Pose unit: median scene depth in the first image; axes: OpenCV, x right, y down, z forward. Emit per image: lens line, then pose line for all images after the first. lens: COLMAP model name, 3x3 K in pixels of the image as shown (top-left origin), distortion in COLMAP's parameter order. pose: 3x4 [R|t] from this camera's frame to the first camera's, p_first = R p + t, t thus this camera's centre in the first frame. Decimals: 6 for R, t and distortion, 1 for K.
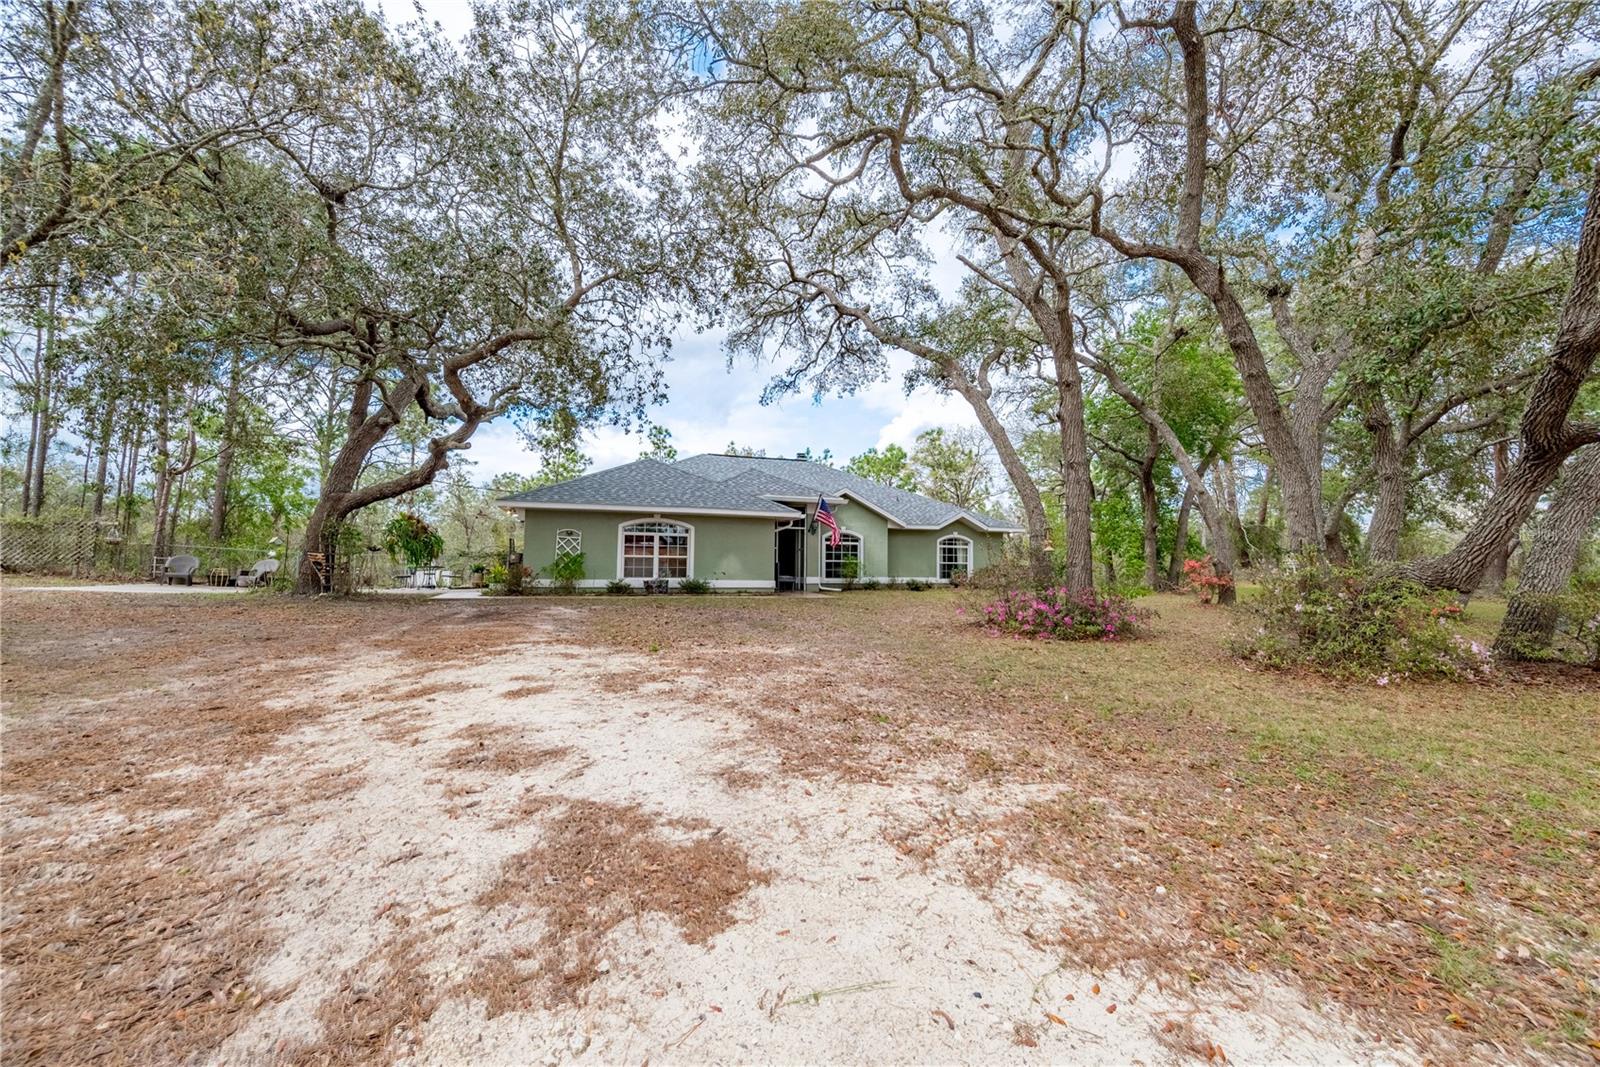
lens RADIAL K [[625.7, 0, 801.8], [0, 625.7, 530.8], [0, 0, 1]] dist [-0.000722, 0.000197]
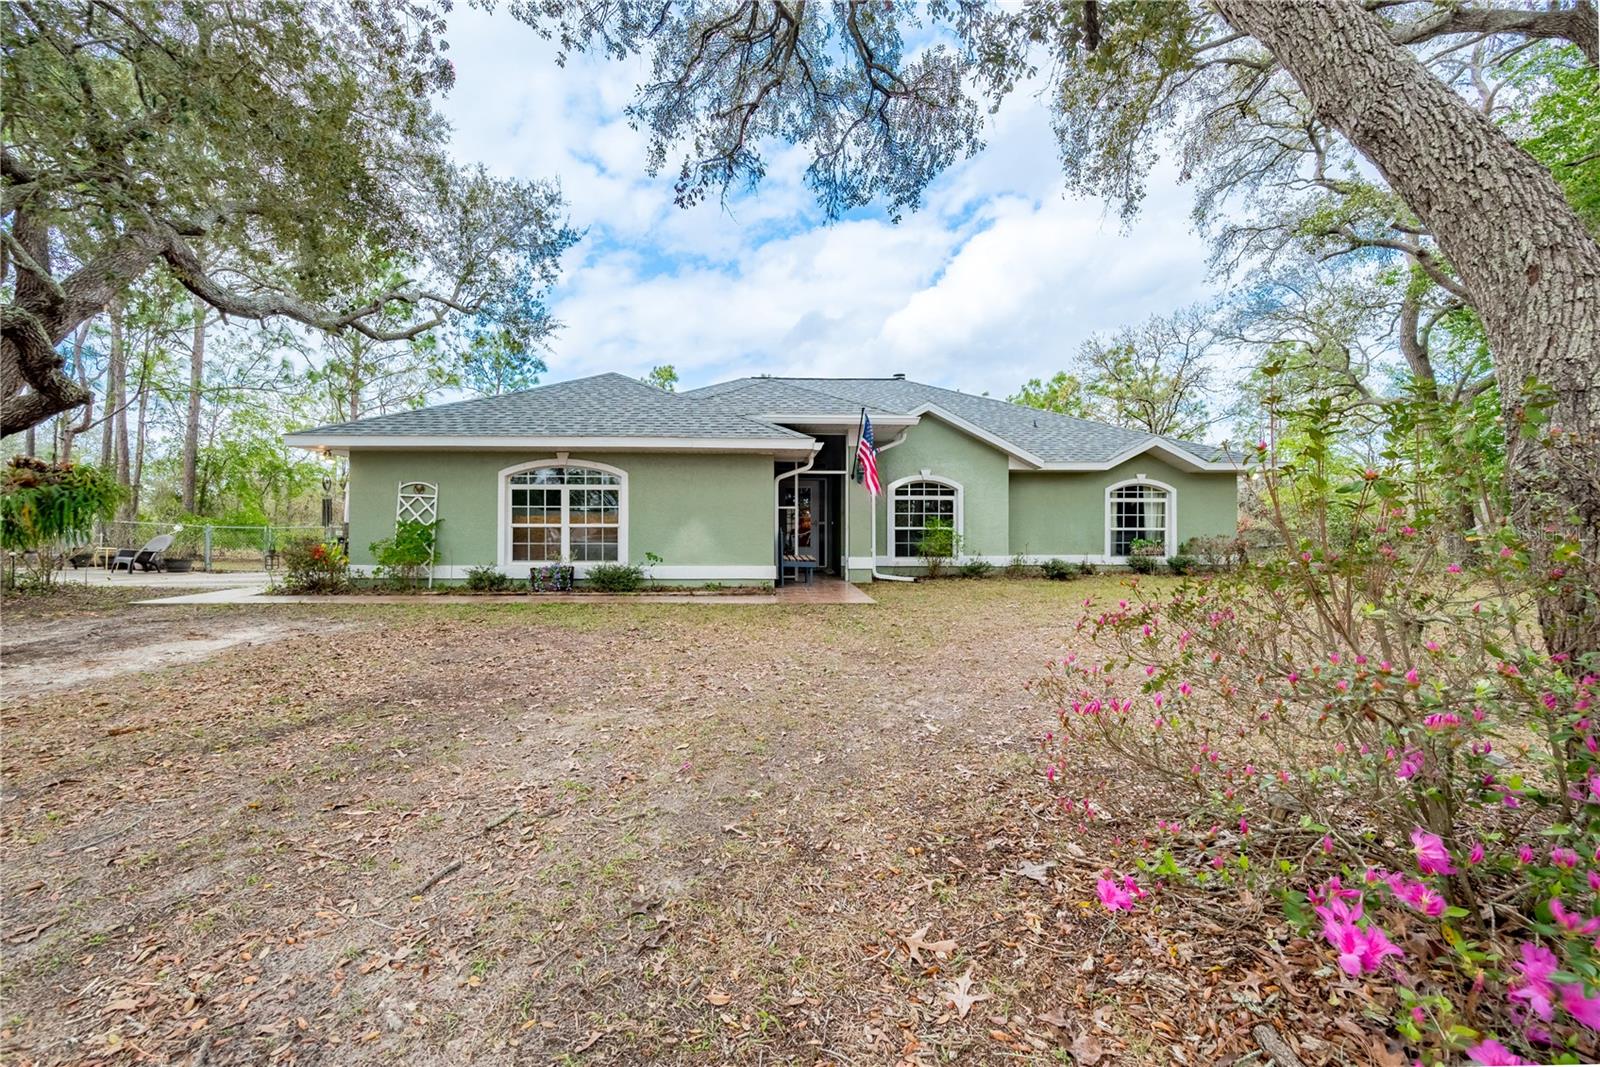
lens RADIAL K [[625.7, 0, 801.8], [0, 625.7, 530.8], [0, 0, 1]] dist [-0.000722, 0.000197]
pose [[0.962408, -0.007253, -0.271512, 0.113564], [0.023687, 0.998076, 0.057300, 0.014676], [0.270574, -0.061577, 0.960728, 0.407554]]
